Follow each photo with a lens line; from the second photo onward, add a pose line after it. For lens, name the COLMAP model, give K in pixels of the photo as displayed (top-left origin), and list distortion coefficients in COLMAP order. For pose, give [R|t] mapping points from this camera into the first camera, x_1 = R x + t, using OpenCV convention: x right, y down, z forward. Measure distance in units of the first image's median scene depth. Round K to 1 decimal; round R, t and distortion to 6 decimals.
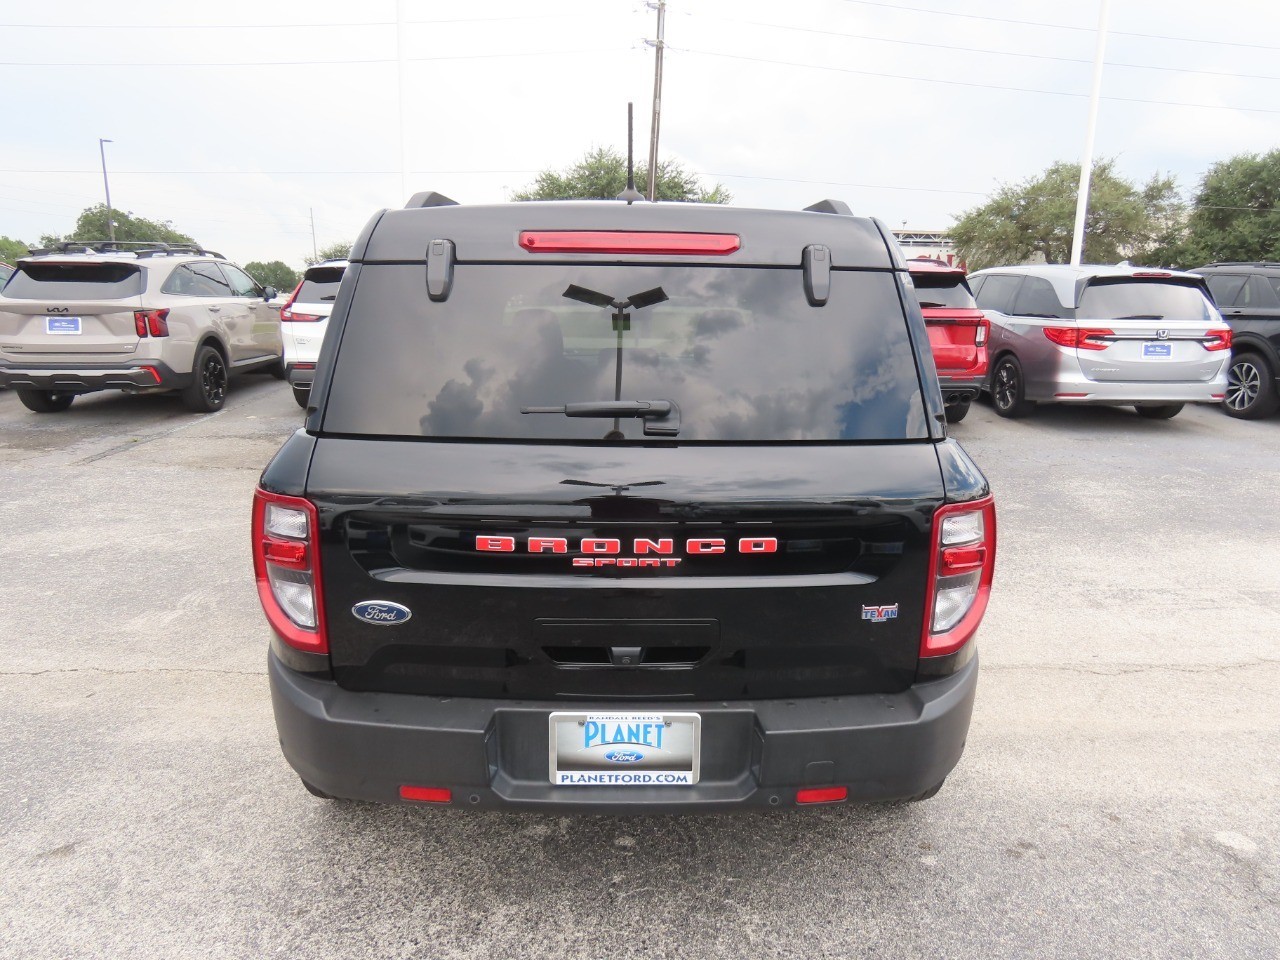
lens RADIAL K [[818.4, 0, 648.4], [0, 818.4, 485.0], [0, 0, 1]] dist [-0.006243, 0.002747]
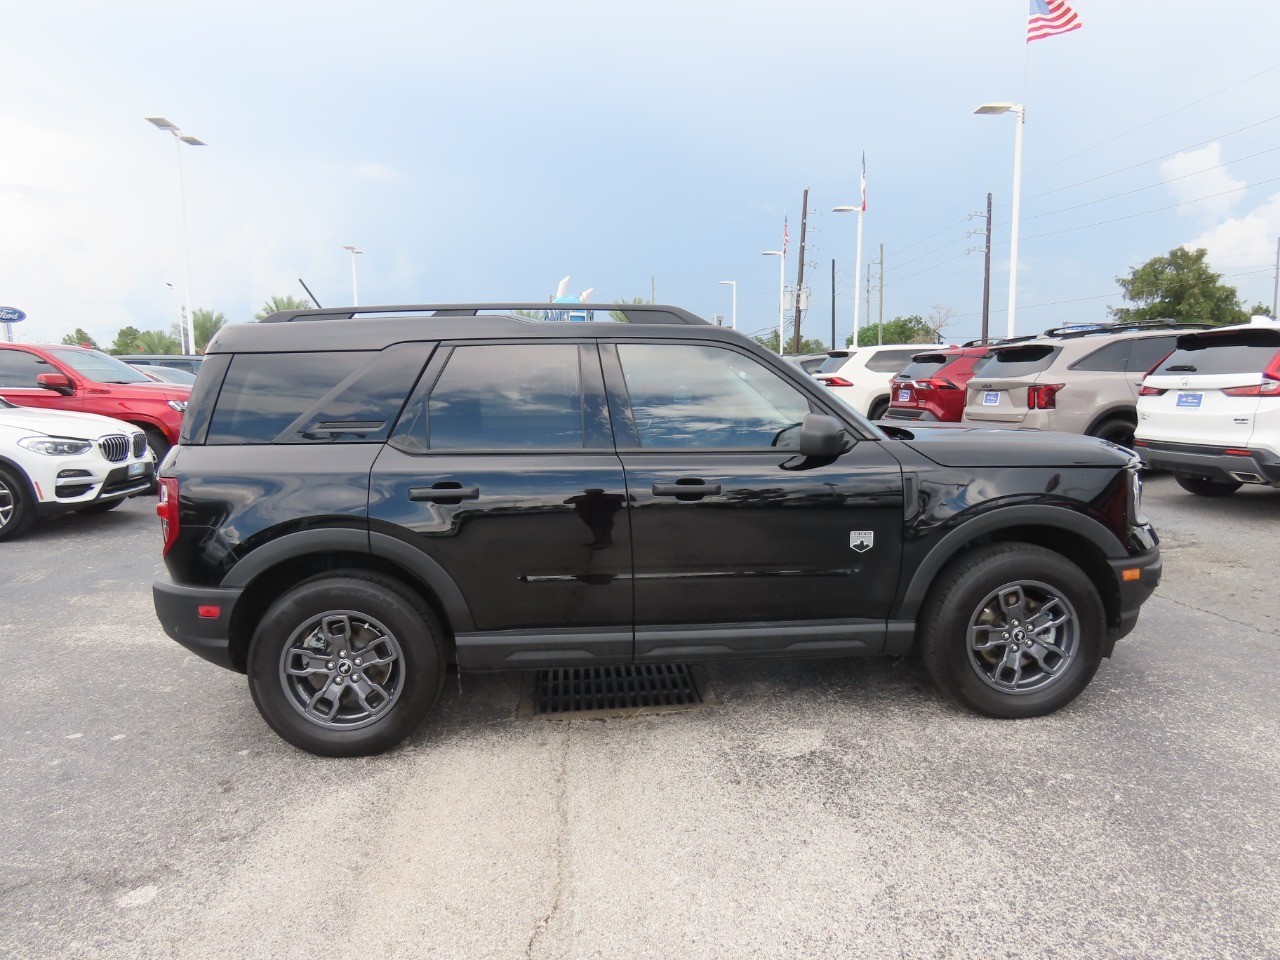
lens RADIAL K [[818.4, 0, 644.6], [0, 818.4, 482.5], [0, 0, 1]] dist [-0.006243, 0.002747]
pose [[0.044320, 0.103719, -0.993619, 1.657450], [-0.202746, 0.974832, 0.092715, -0.262875], [0.978228, 0.197343, 0.064234, 1.422274]]
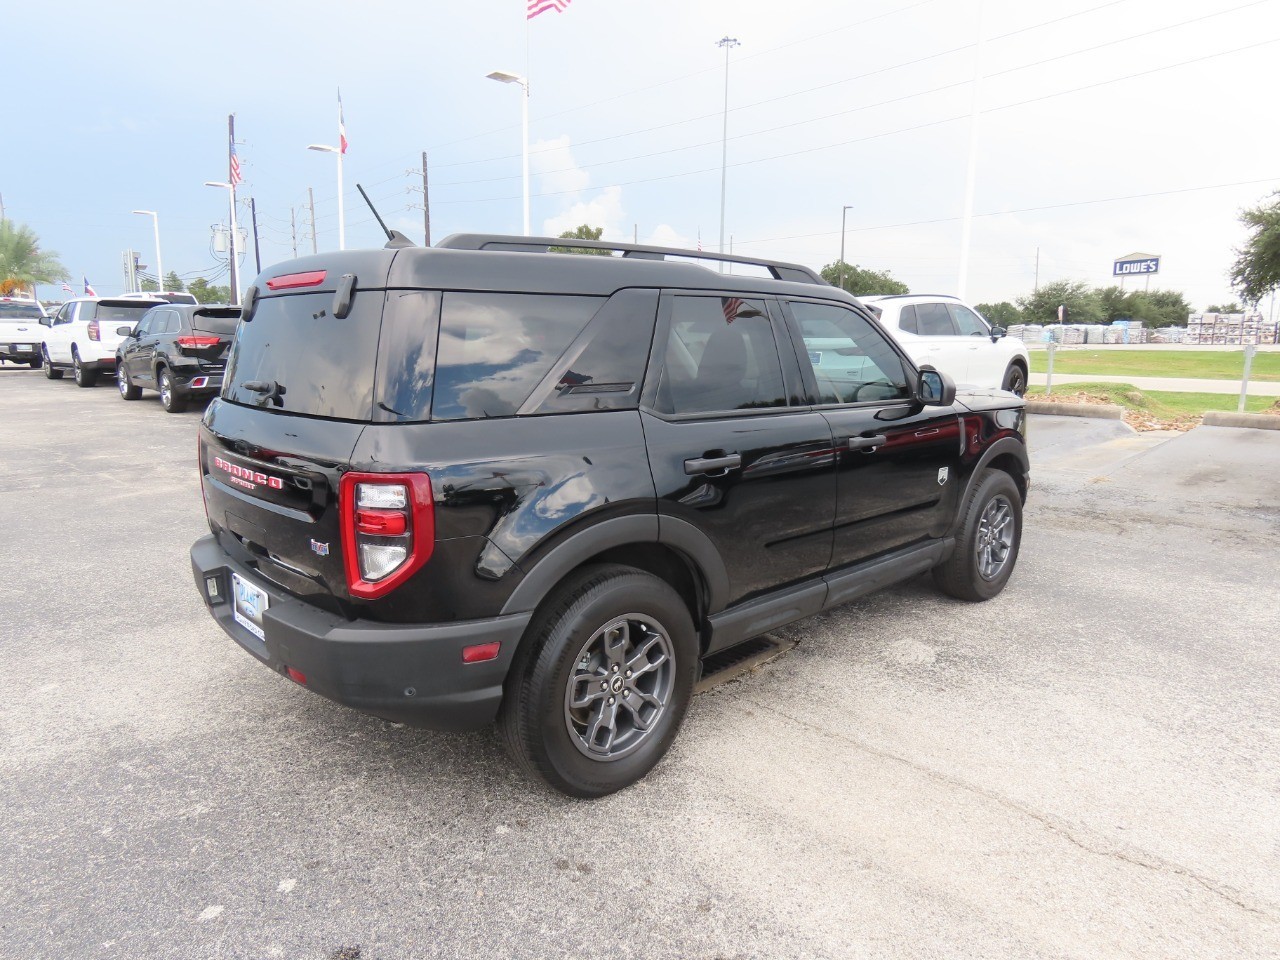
lens RADIAL K [[818.4, 0, 642.7], [0, 818.4, 483.8], [0, 0, 1]] dist [-0.006243, 0.002747]
pose [[0.671100, 0.121187, -0.731395, 1.136547], [-0.156783, 0.987435, 0.019753, -0.038585], [0.724599, 0.101414, 0.681668, 0.335115]]
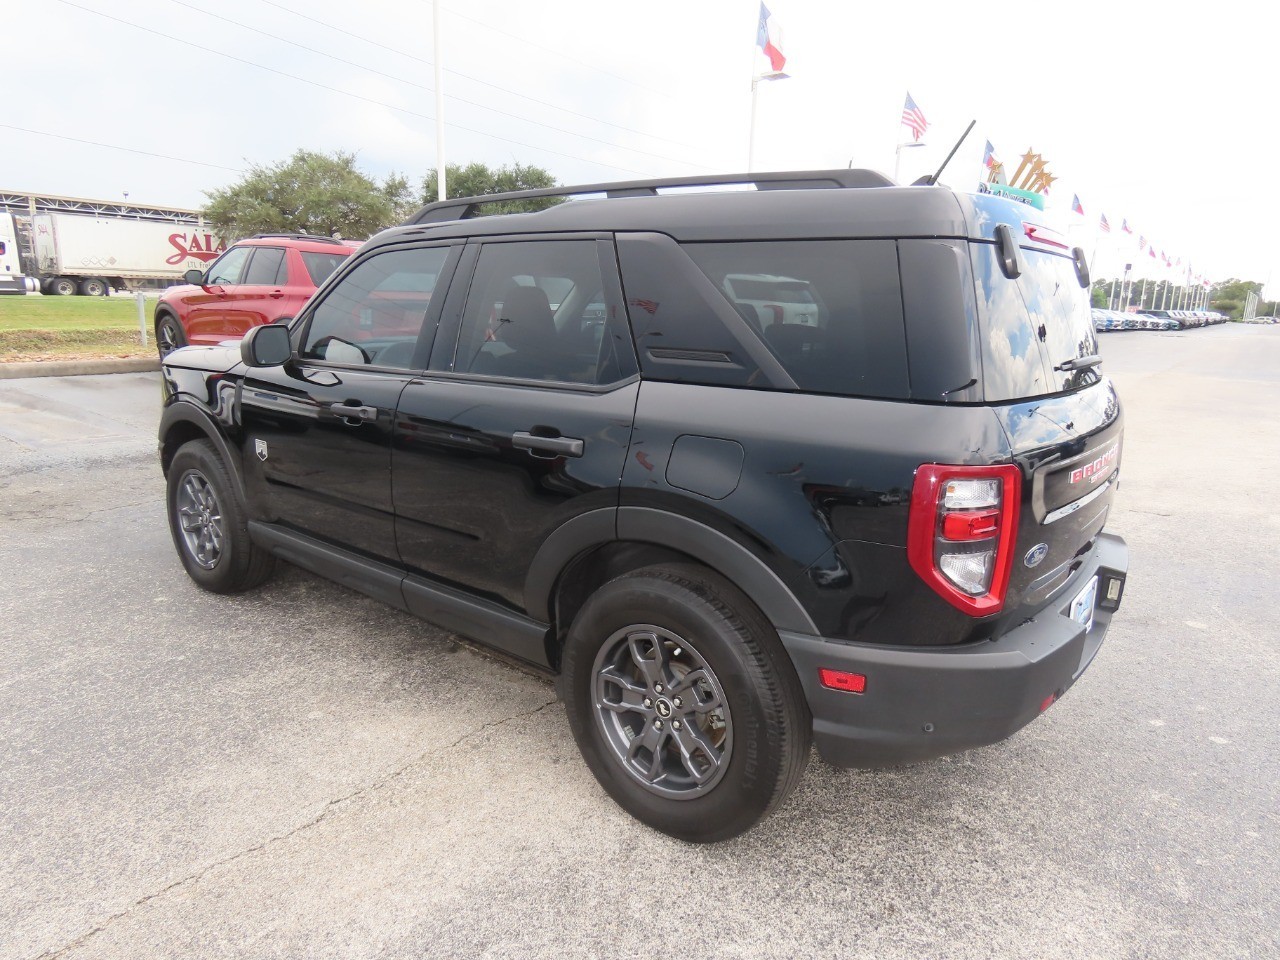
lens RADIAL K [[818.4, 0, 648.1], [0, 818.4, 486.5], [0, 0, 1]] dist [-0.006243, 0.002747]
pose [[0.637317, -0.168025, 0.752060, -1.066663], [0.153691, 0.984047, 0.089613, -0.086187], [-0.755120, 0.058472, 0.652974, 0.471602]]
